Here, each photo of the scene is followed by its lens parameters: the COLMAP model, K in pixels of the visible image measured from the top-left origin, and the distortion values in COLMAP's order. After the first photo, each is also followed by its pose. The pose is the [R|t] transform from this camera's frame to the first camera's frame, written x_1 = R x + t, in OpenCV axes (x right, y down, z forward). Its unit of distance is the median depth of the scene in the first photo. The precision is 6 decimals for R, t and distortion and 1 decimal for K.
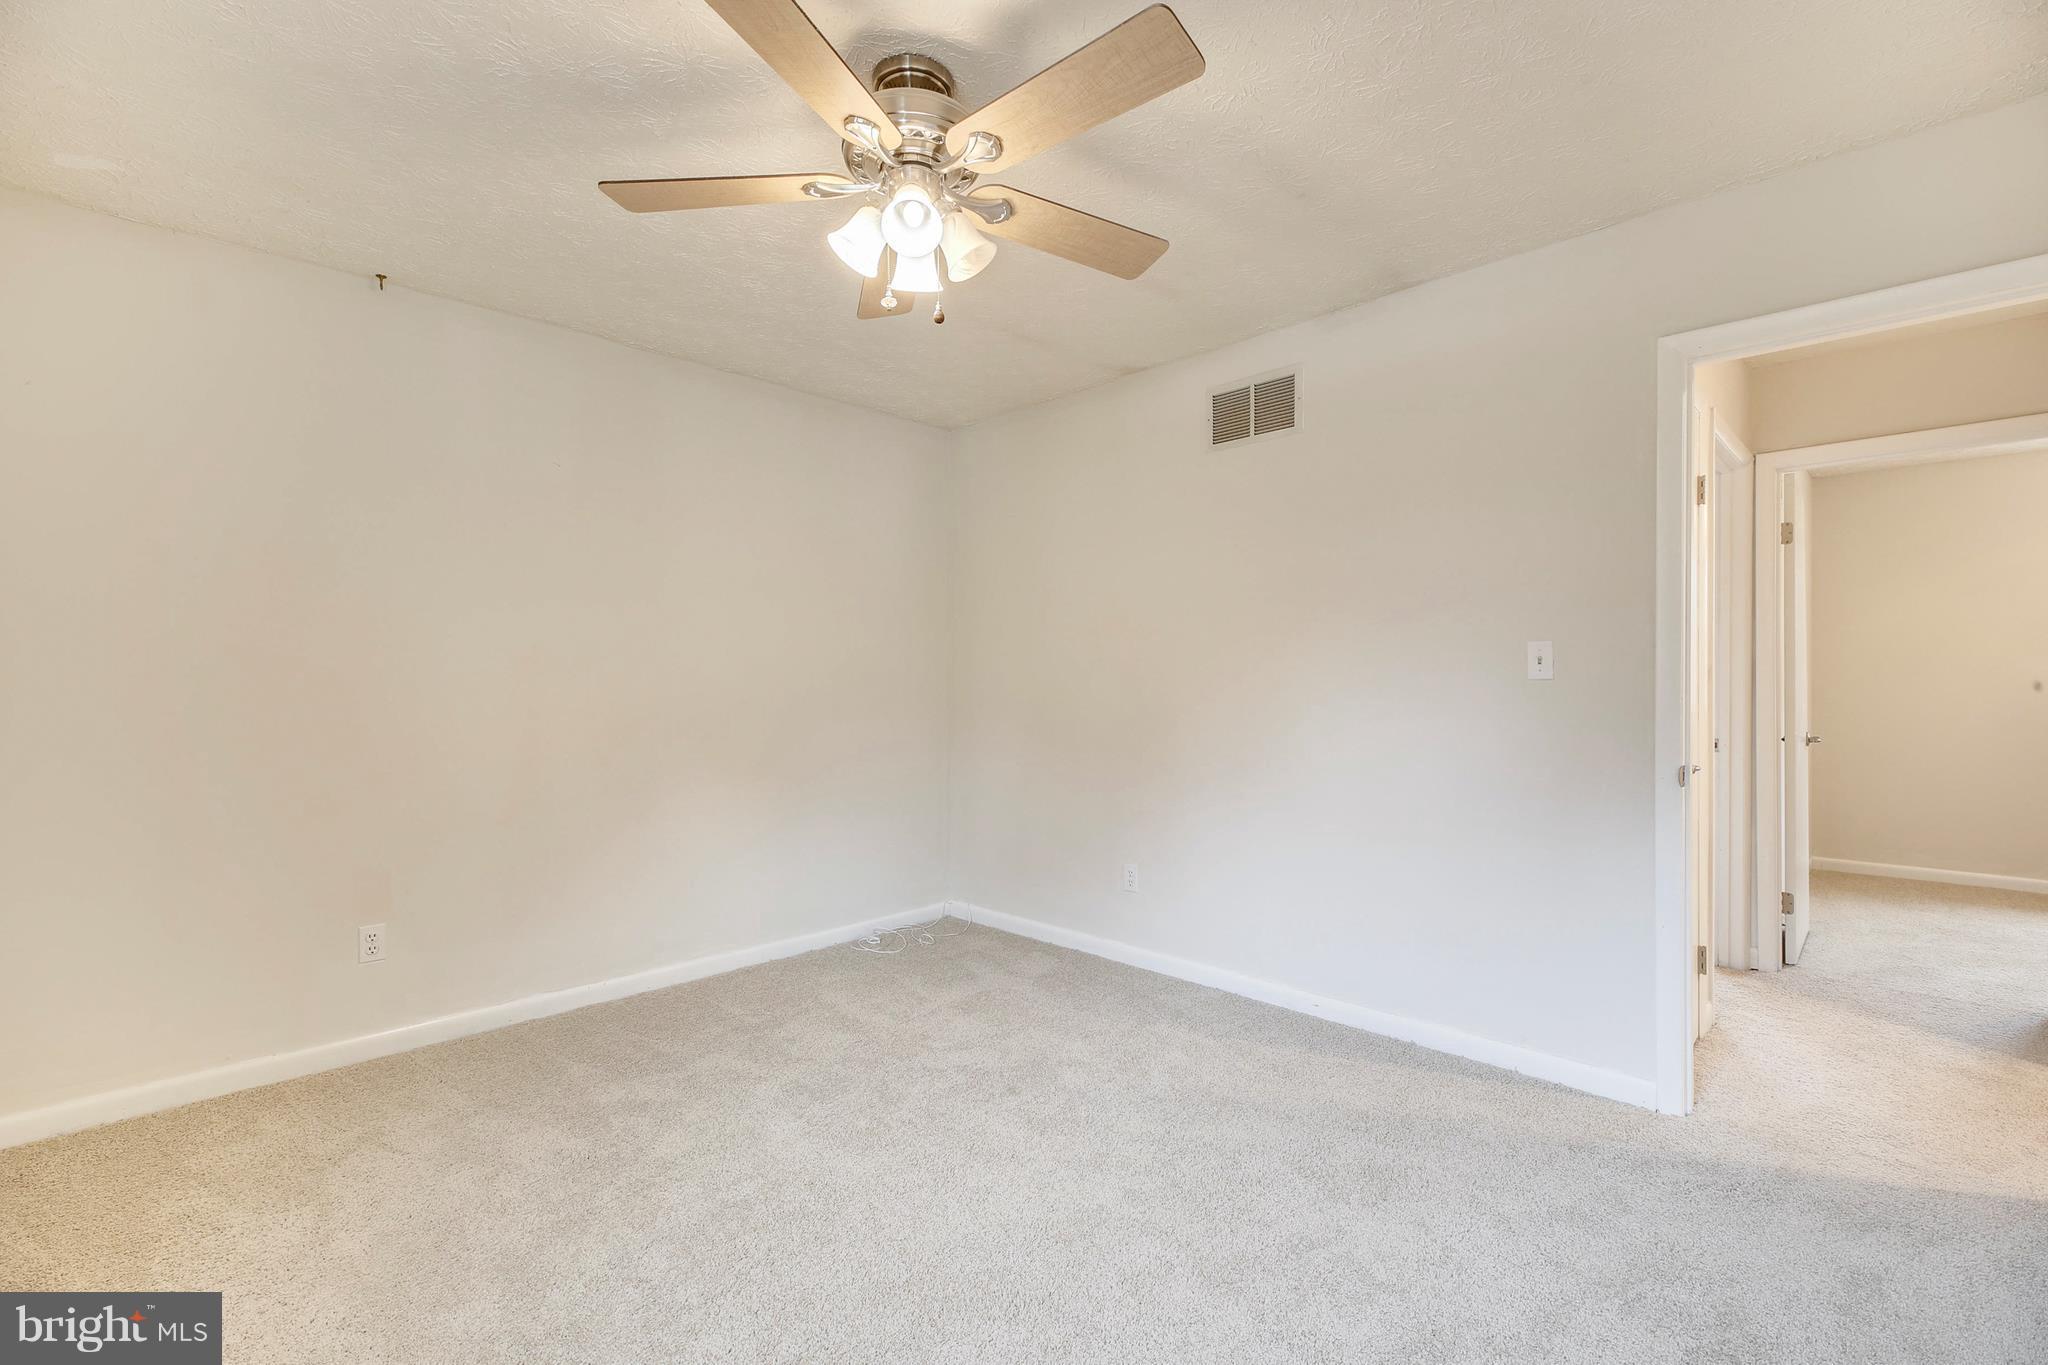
lens RADIAL K [[912.6, 0, 1029.6], [0, 912.6, 679.3], [0, 0, 1]] dist [-0.000816, -0.000276]
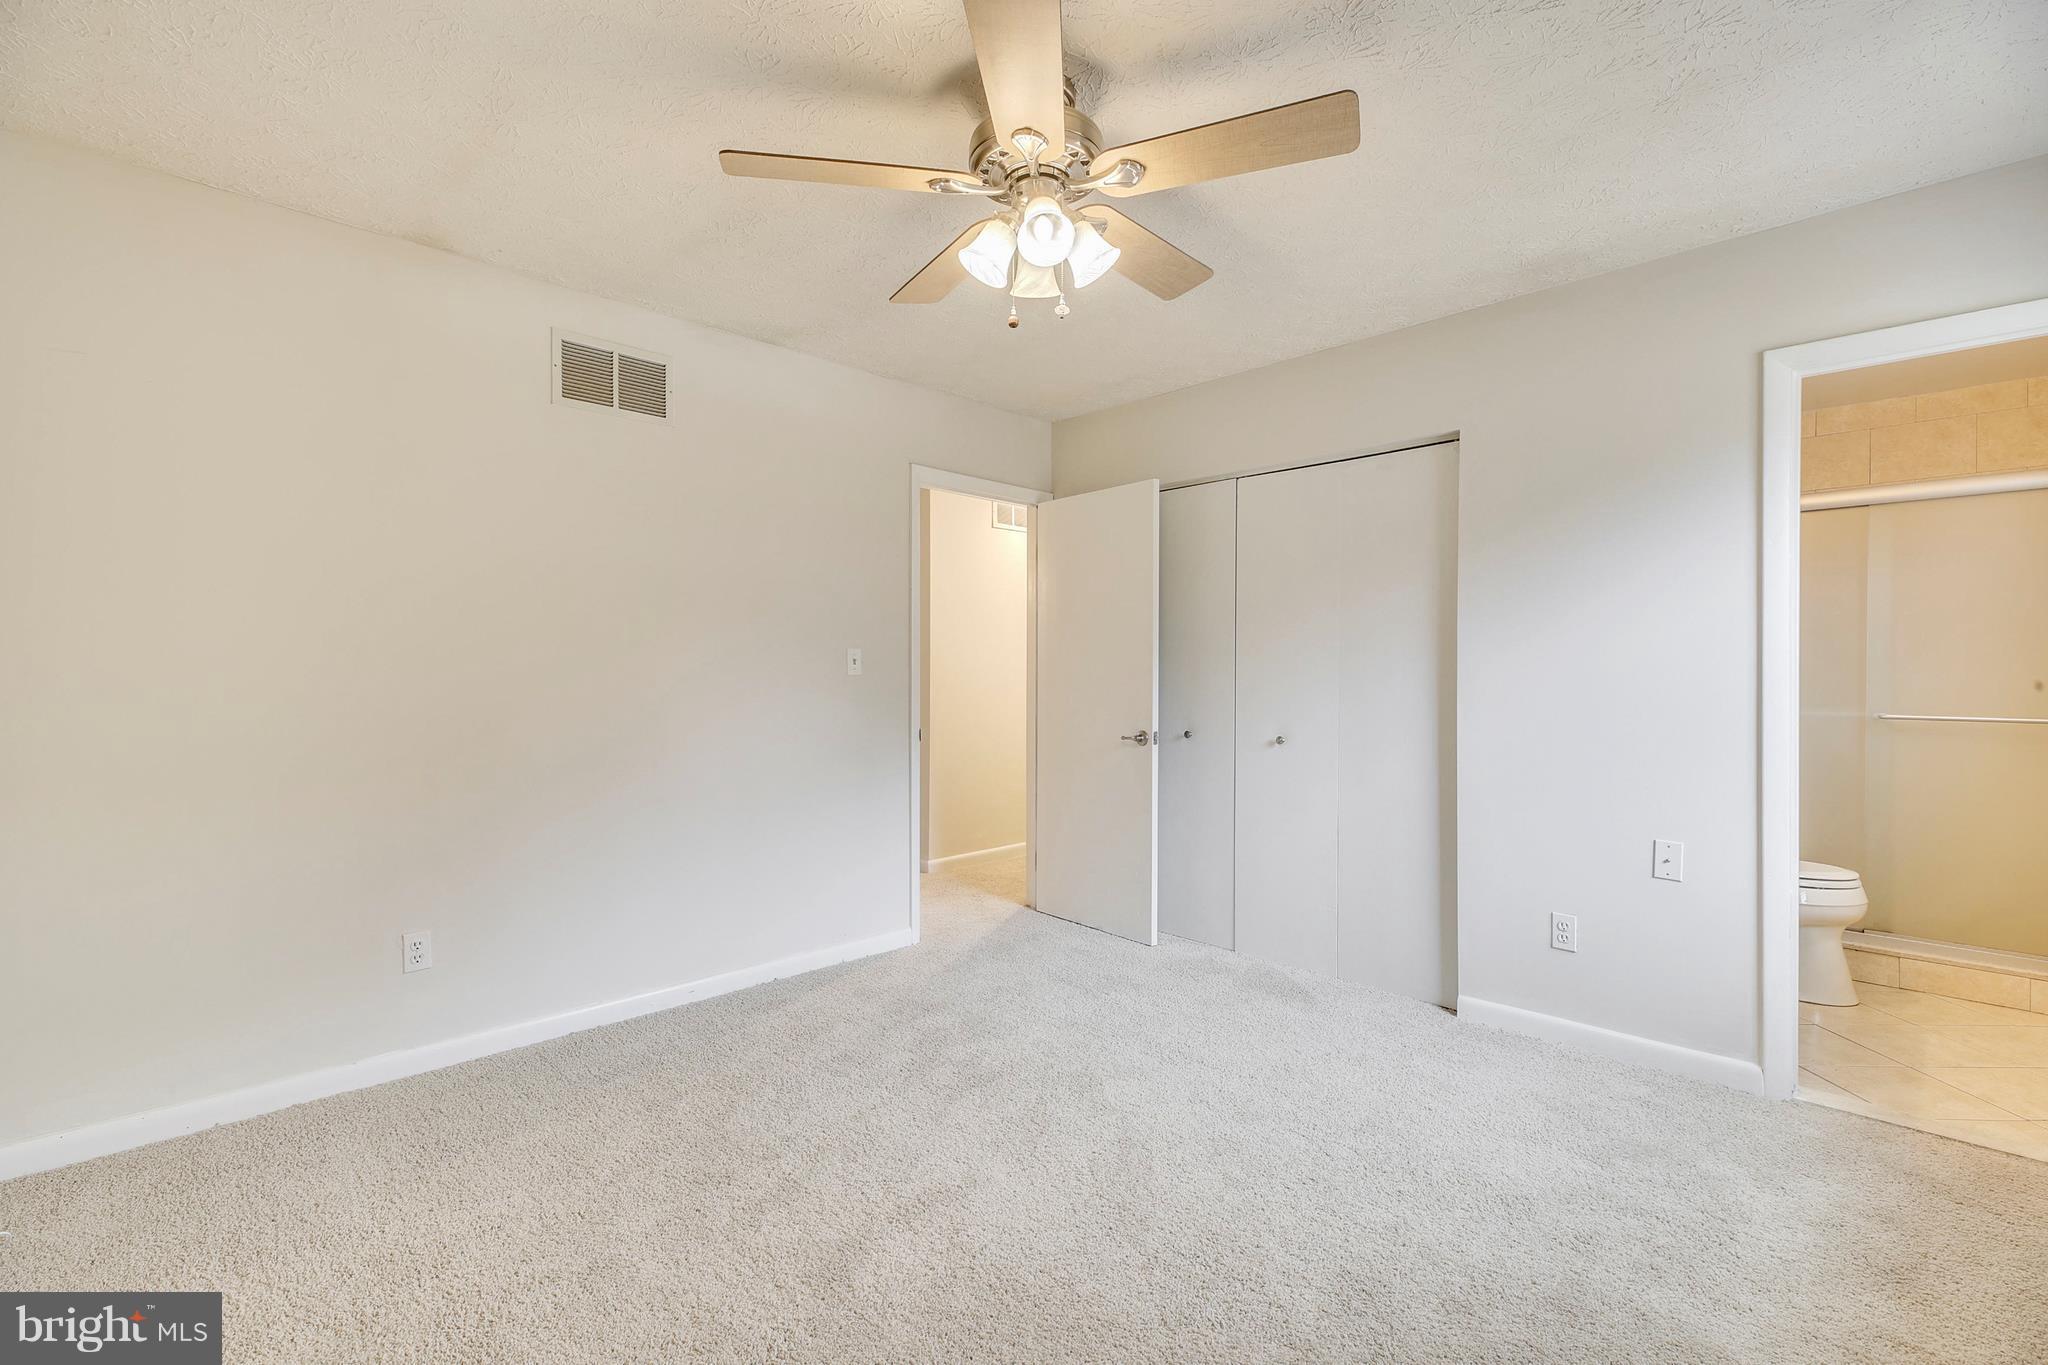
lens RADIAL K [[912.6, 0, 1029.6], [0, 912.6, 679.3], [0, 0, 1]] dist [-0.000816, -0.000276]
pose [[0.000889, -0.004379, 0.999990, -0.777181], [-0.004516, 0.999980, 0.004383, -0.001026], [-0.999989, -0.004520, 0.000869, 0.677238]]
